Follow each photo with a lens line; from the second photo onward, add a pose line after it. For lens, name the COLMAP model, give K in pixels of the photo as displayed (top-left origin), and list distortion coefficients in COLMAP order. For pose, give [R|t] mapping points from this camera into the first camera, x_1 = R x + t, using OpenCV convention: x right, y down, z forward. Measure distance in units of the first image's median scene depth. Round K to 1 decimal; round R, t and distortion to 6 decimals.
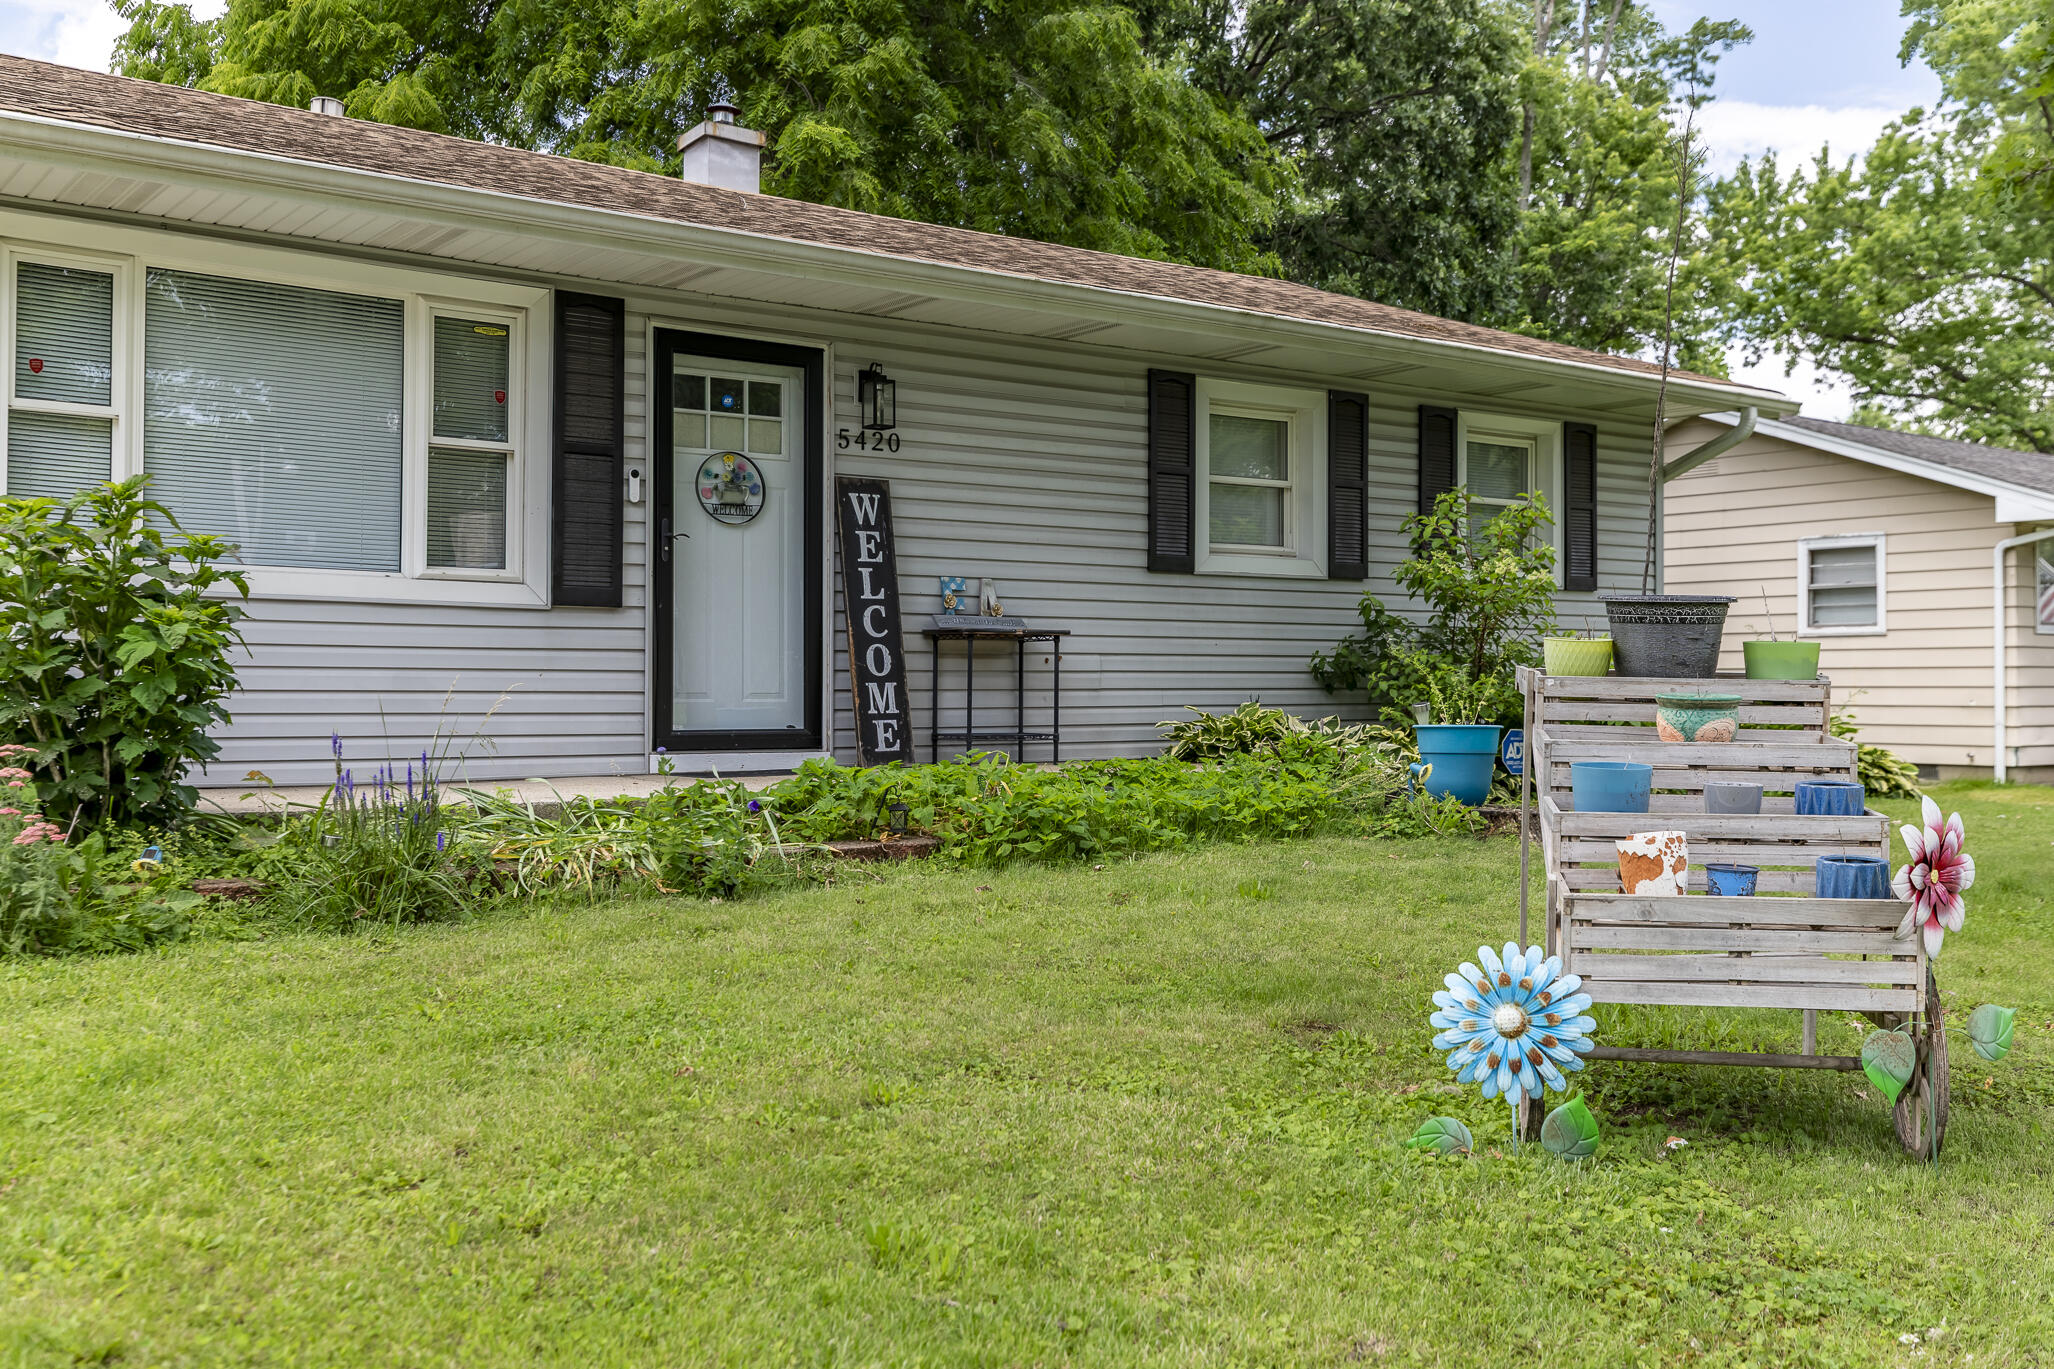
lens RADIAL K [[1863.4, 0, 1027.0], [0, 1863.4, 684.5], [0, 0, 1]] dist [0.014784, 0.006016]
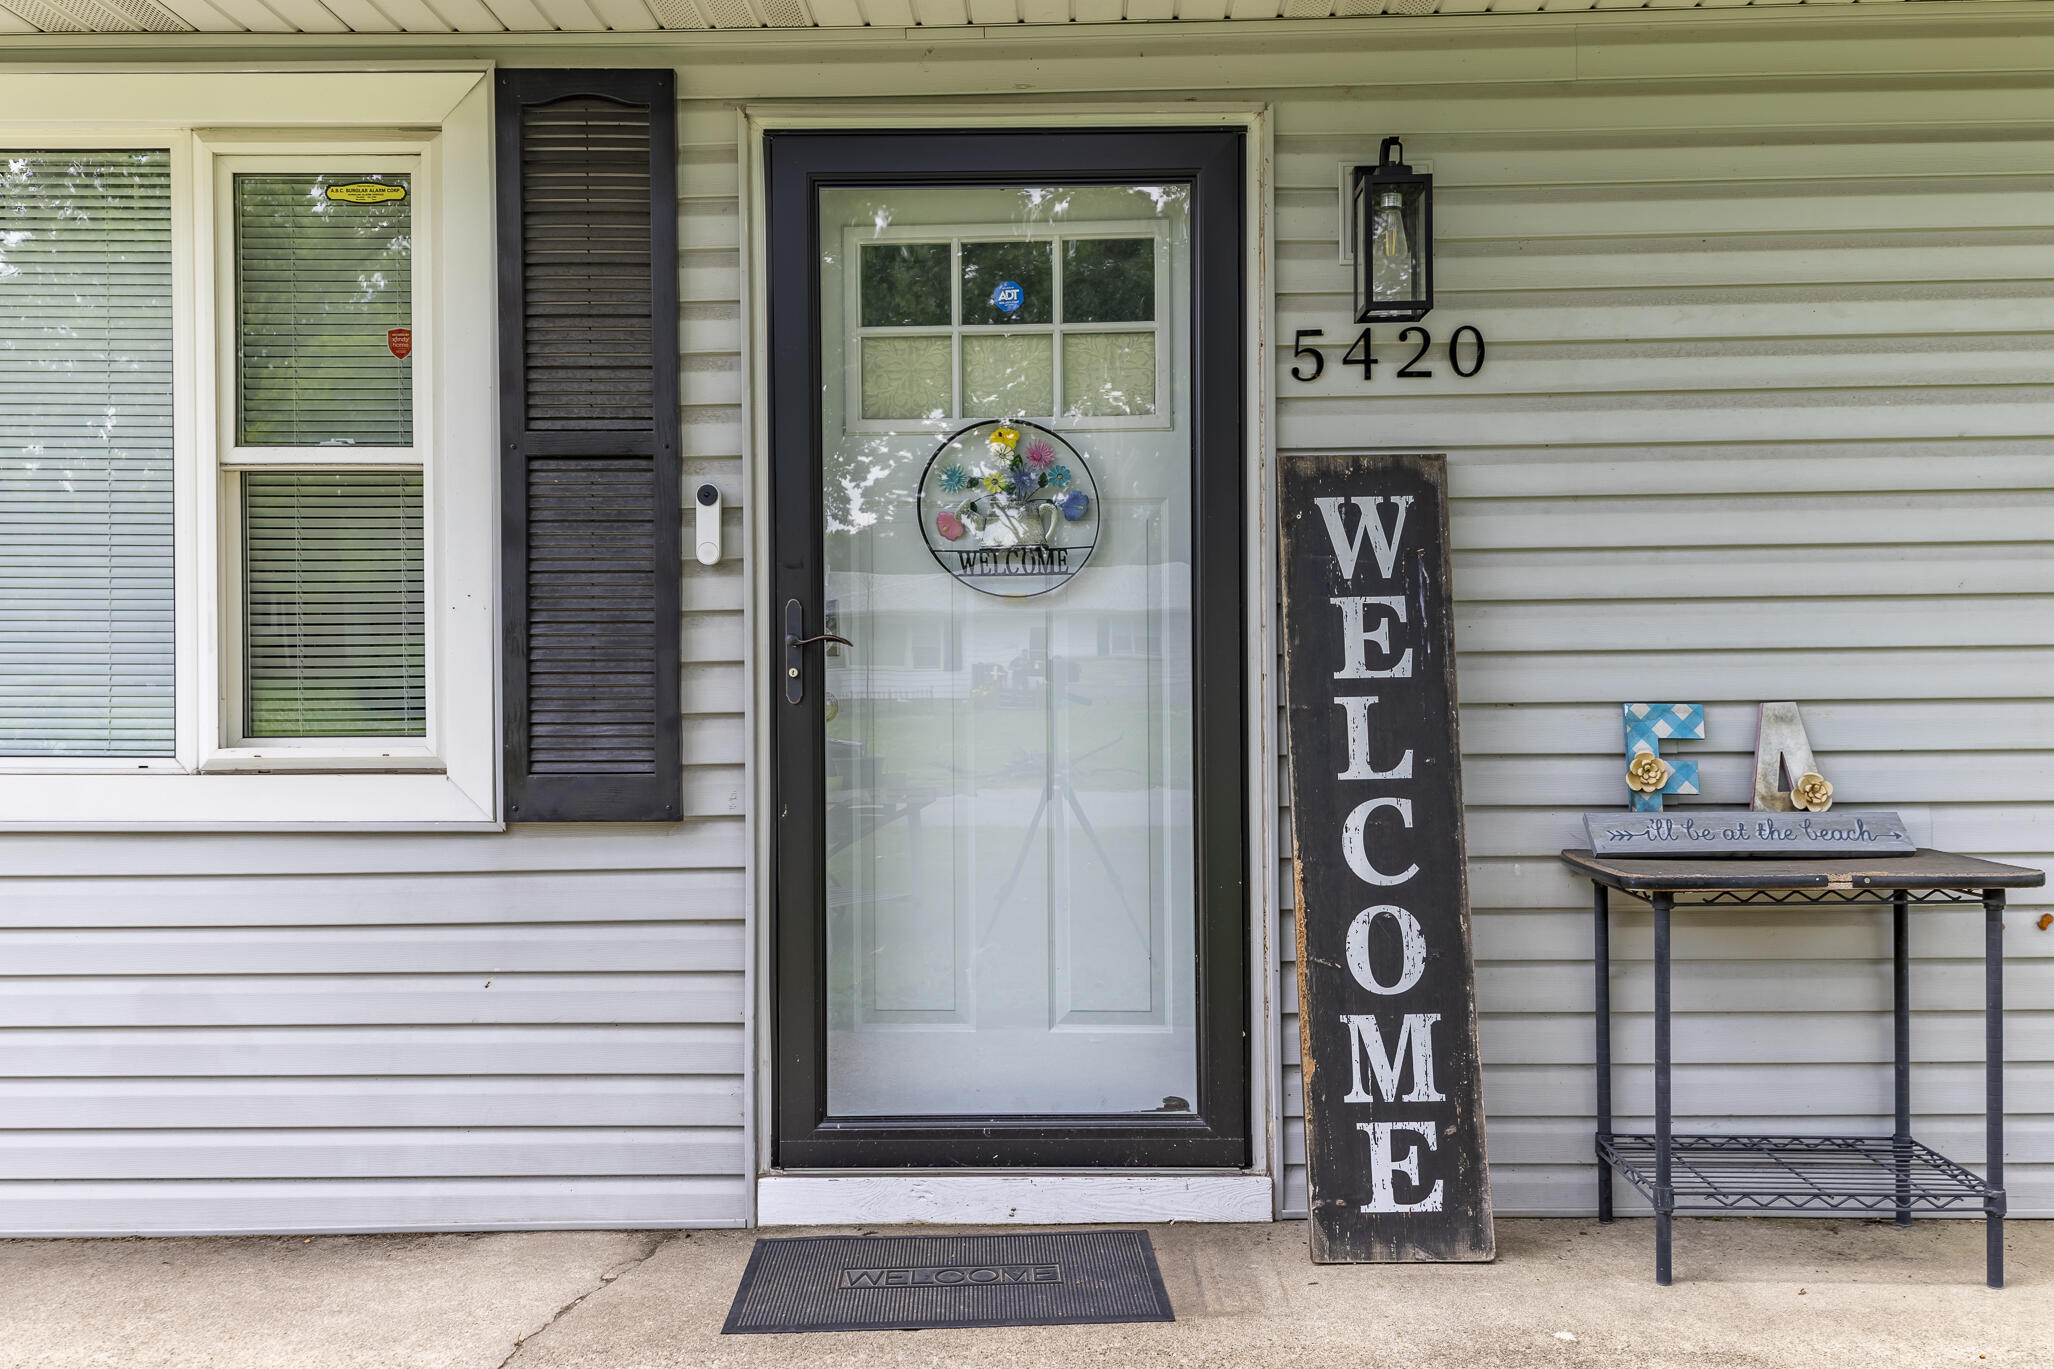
lens RADIAL K [[1623.4, 0, 1027.0], [0, 1623.4, 684.5], [0, 0, 1]] dist [0.062822, -0.070547]
pose [[0.793924, -0.003388, -0.608007, 0.059004], [0.009919, 0.999924, 0.007379, -0.068229], [0.607936, -0.011889, 0.793897, 0.705322]]
